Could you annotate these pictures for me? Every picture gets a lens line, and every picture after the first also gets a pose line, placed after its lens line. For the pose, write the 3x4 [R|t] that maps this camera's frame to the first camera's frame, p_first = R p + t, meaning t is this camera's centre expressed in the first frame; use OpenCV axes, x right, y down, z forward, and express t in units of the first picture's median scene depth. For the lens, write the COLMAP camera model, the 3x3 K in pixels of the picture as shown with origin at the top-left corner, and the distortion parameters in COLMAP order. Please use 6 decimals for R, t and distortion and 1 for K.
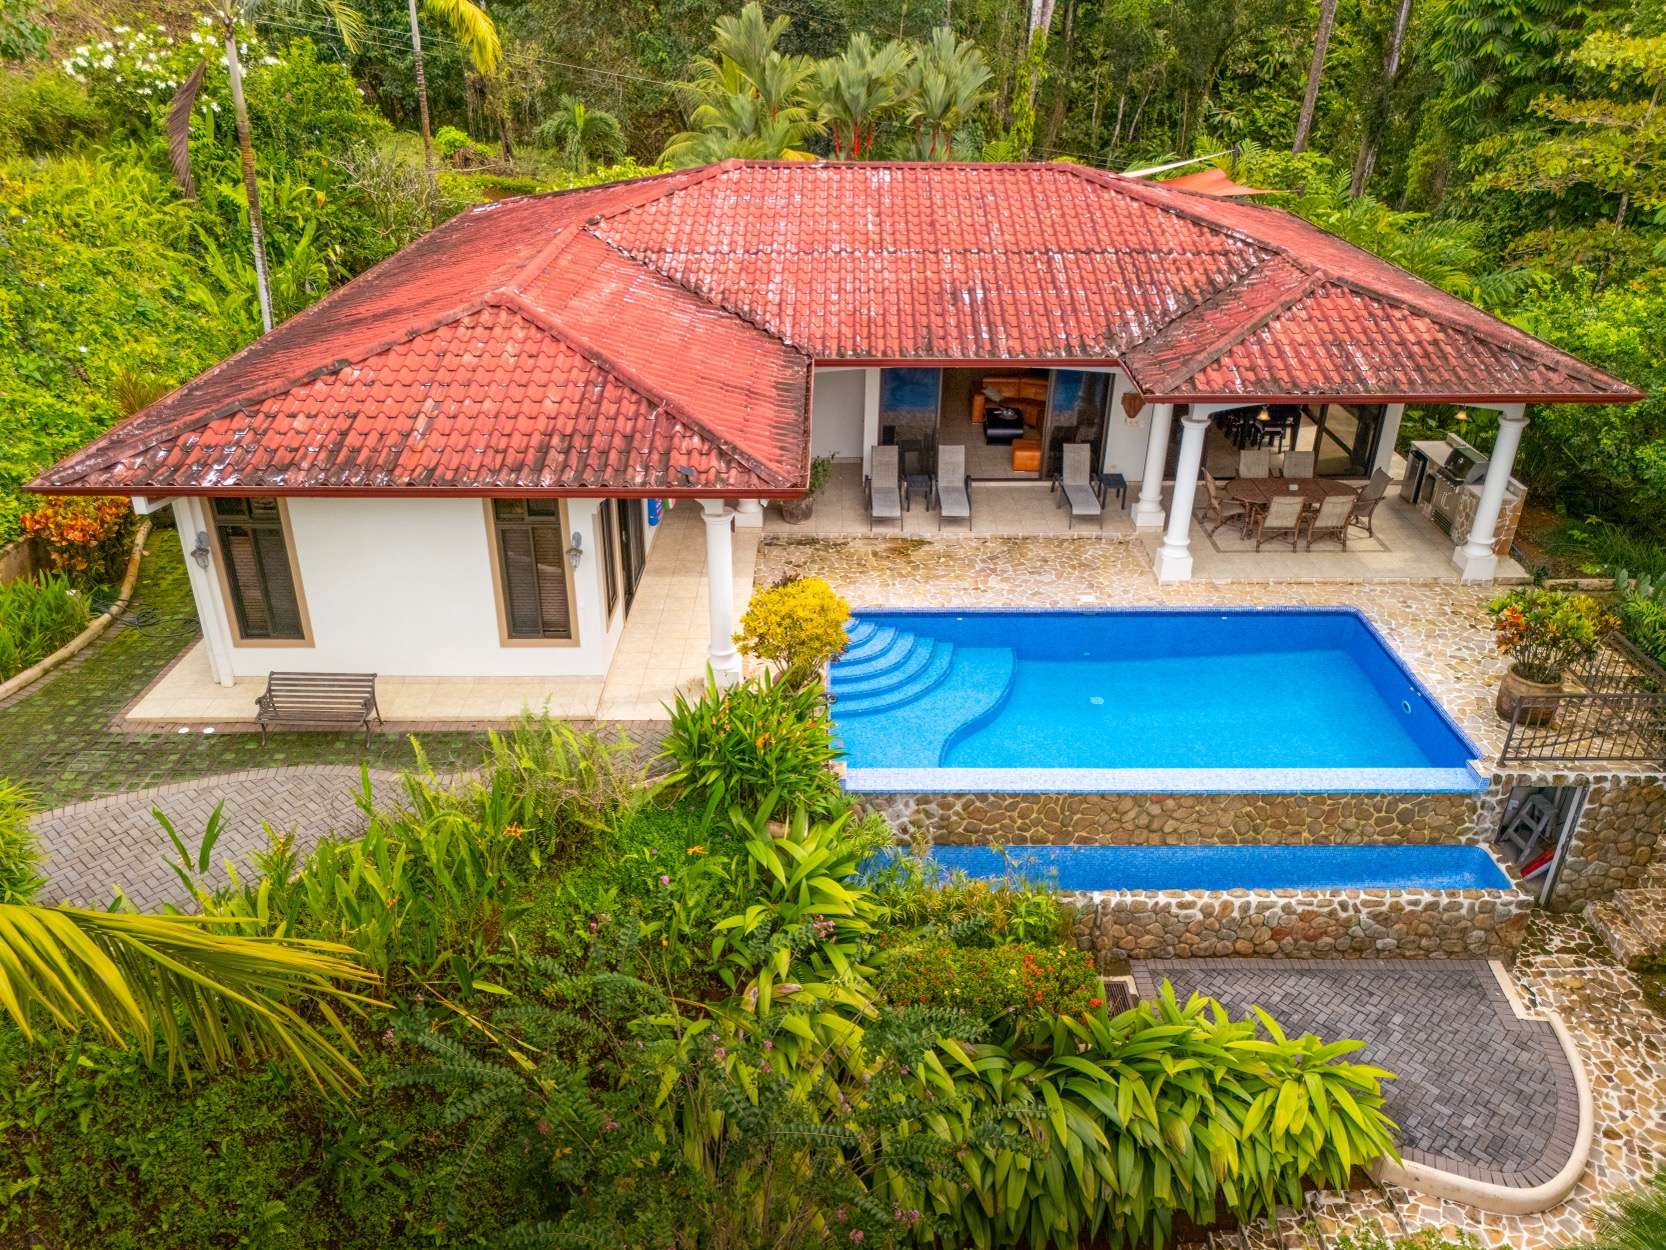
lens RADIAL K [[1199.7, 0, 869.8], [0, 1199.7, 561.0], [0, 0, 1]] dist [0.050639, 0.001584]
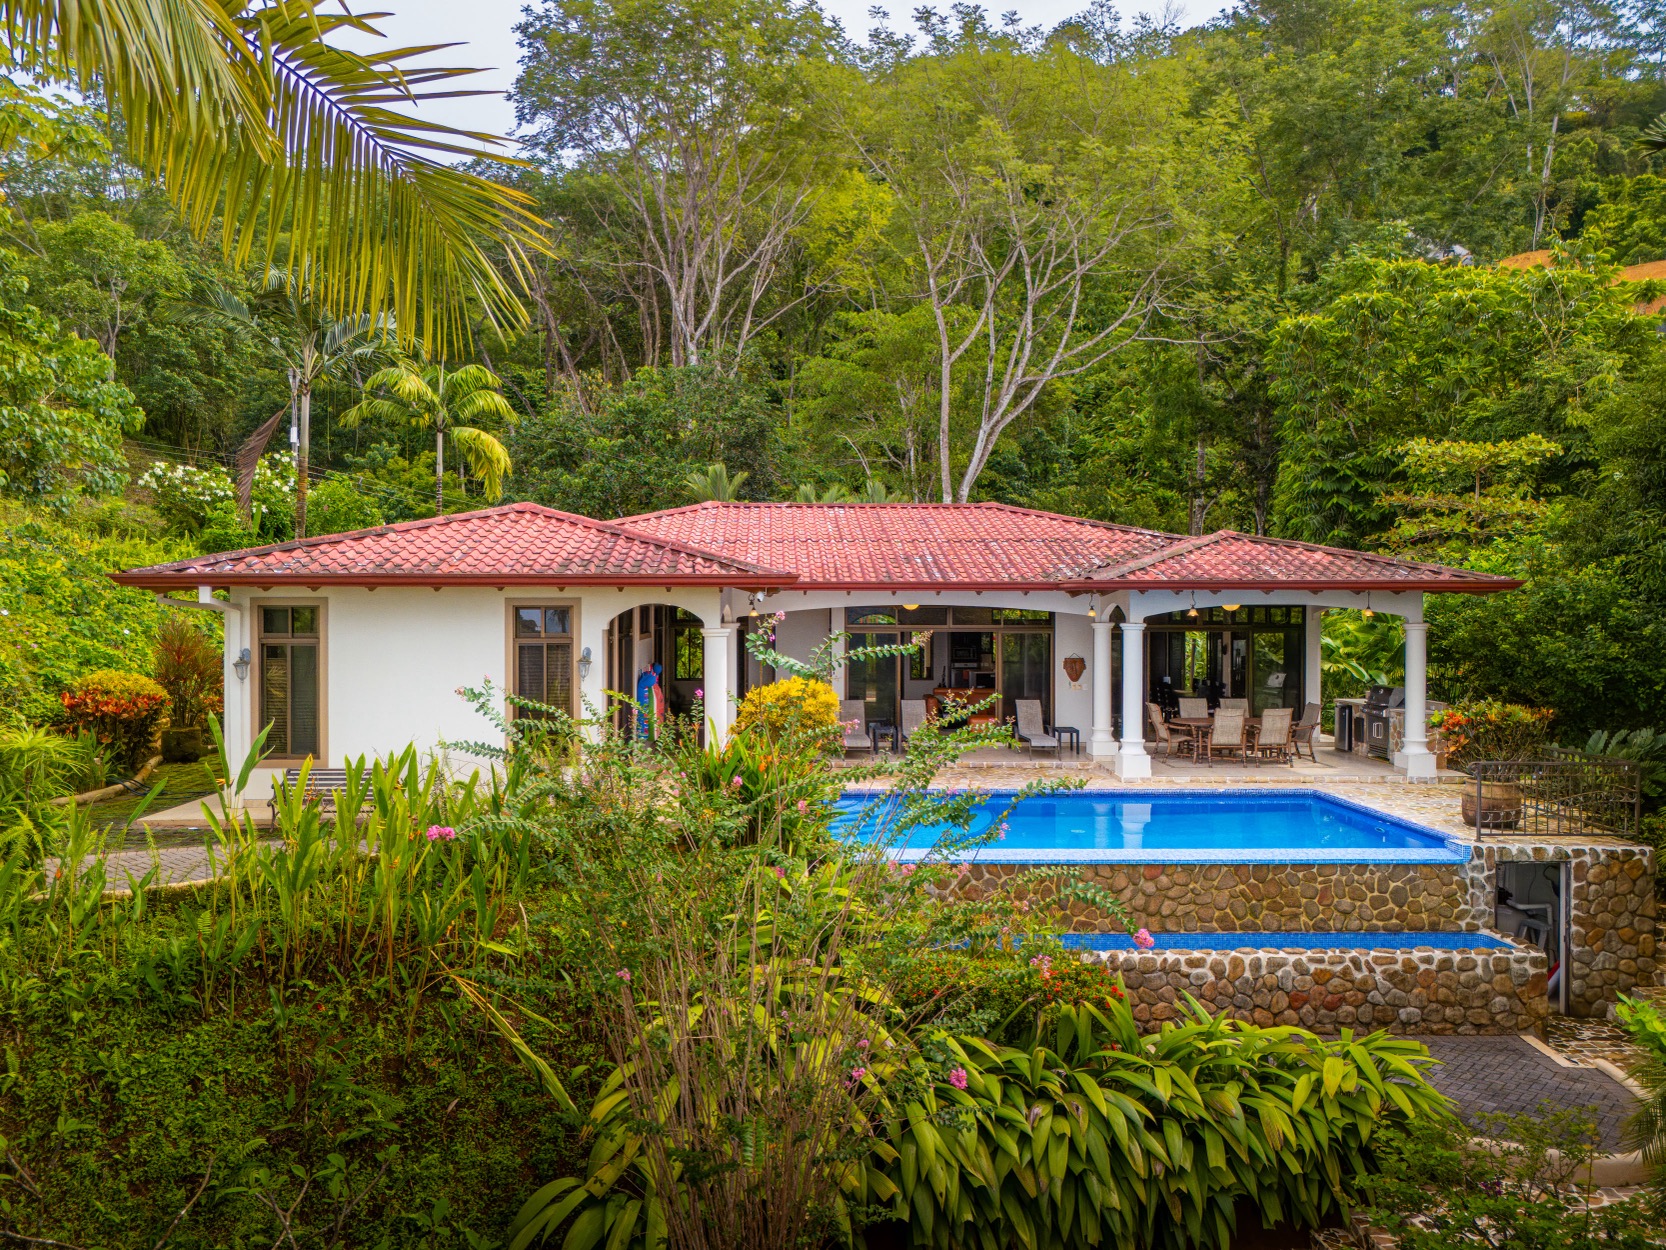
lens RADIAL K [[1173.1, 0, 817.3], [0, 1173.1, 626.0], [0, 0, 1]] dist [0.056598, -0.010397]
pose [[0.999552, -0.021256, 0.021086, -0.057134], [0.028159, 0.906710, -0.420814, 0.421479], [-0.010174, 0.421219, 0.906902, 0.018728]]
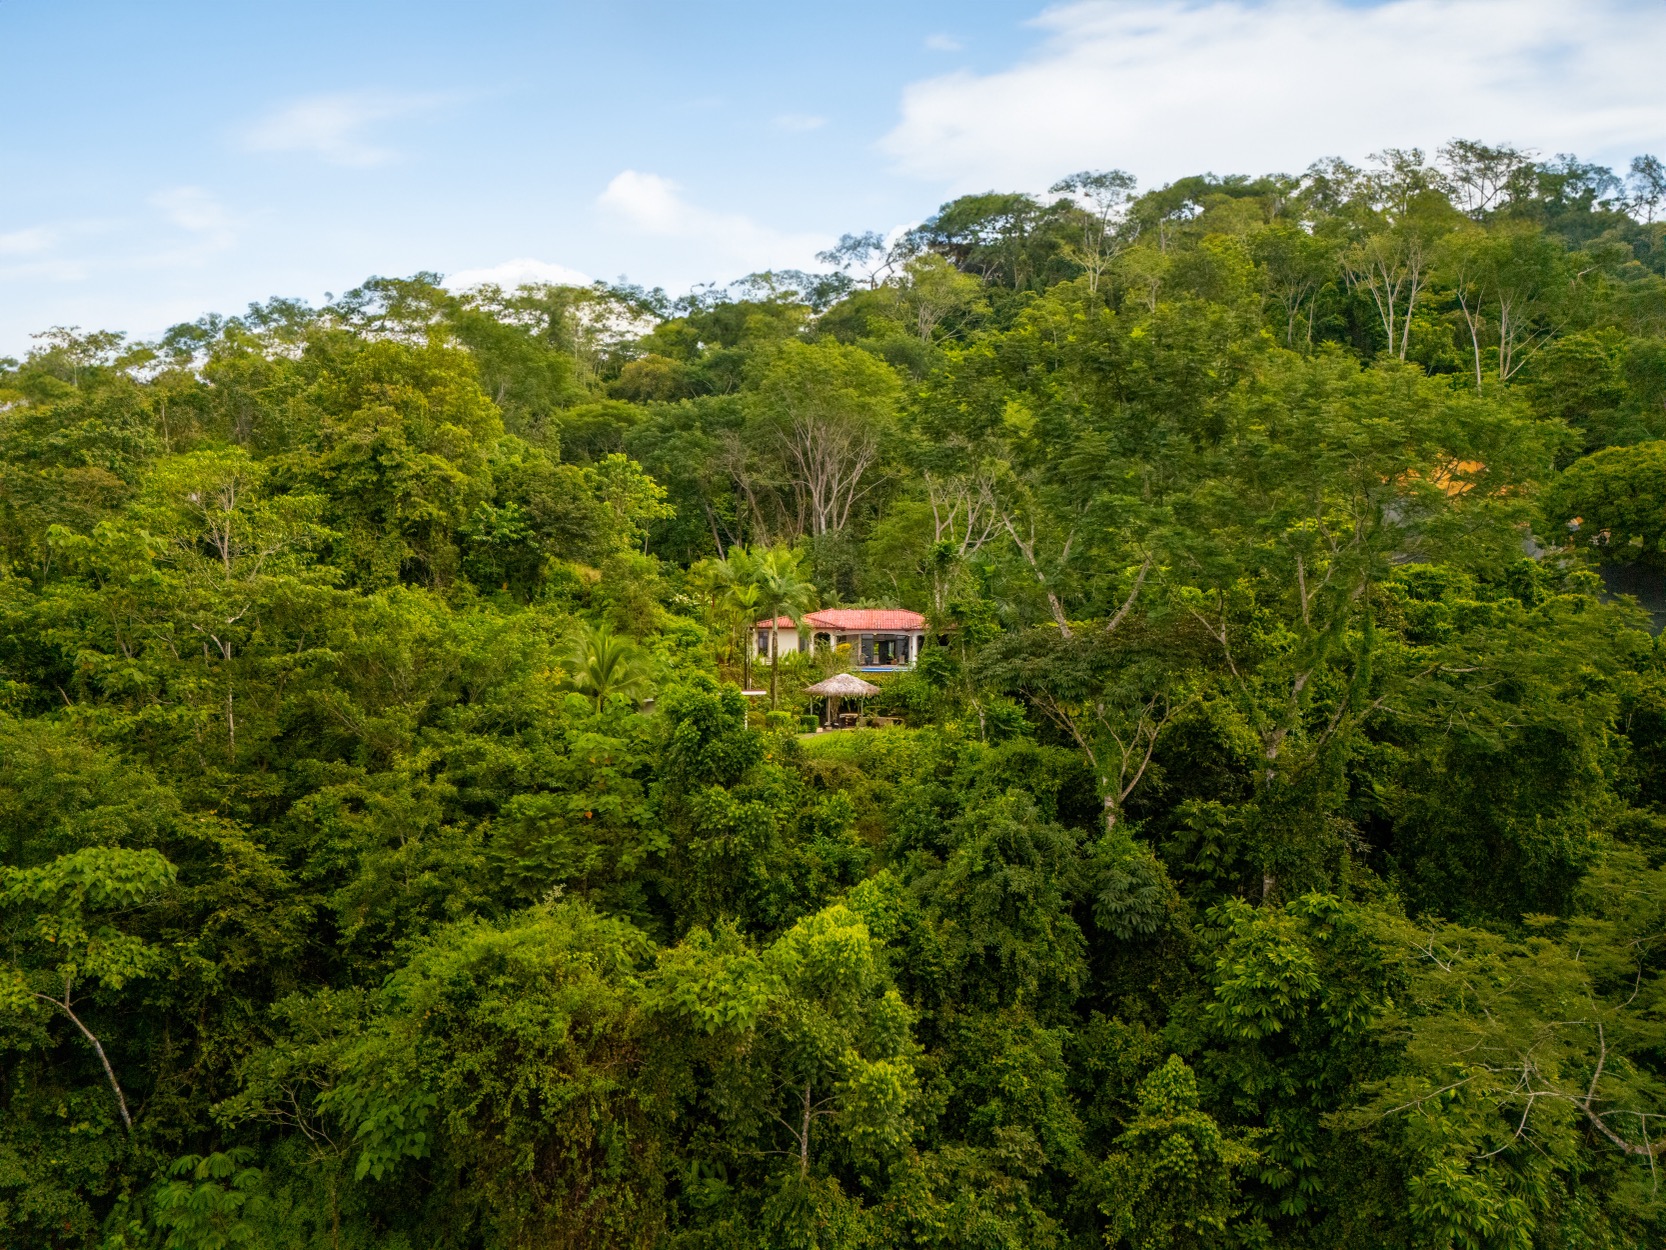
lens RADIAL K [[1173.1, 0, 817.3], [0, 1173.1, 626.0], [0, 0, 1]] dist [0.056598, -0.010397]
pose [[0.996867, -0.014696, -0.077722, 0.299741], [-0.022752, 0.887796, -0.459674, 2.947662], [0.075757, 0.460002, 0.884680, -4.863325]]
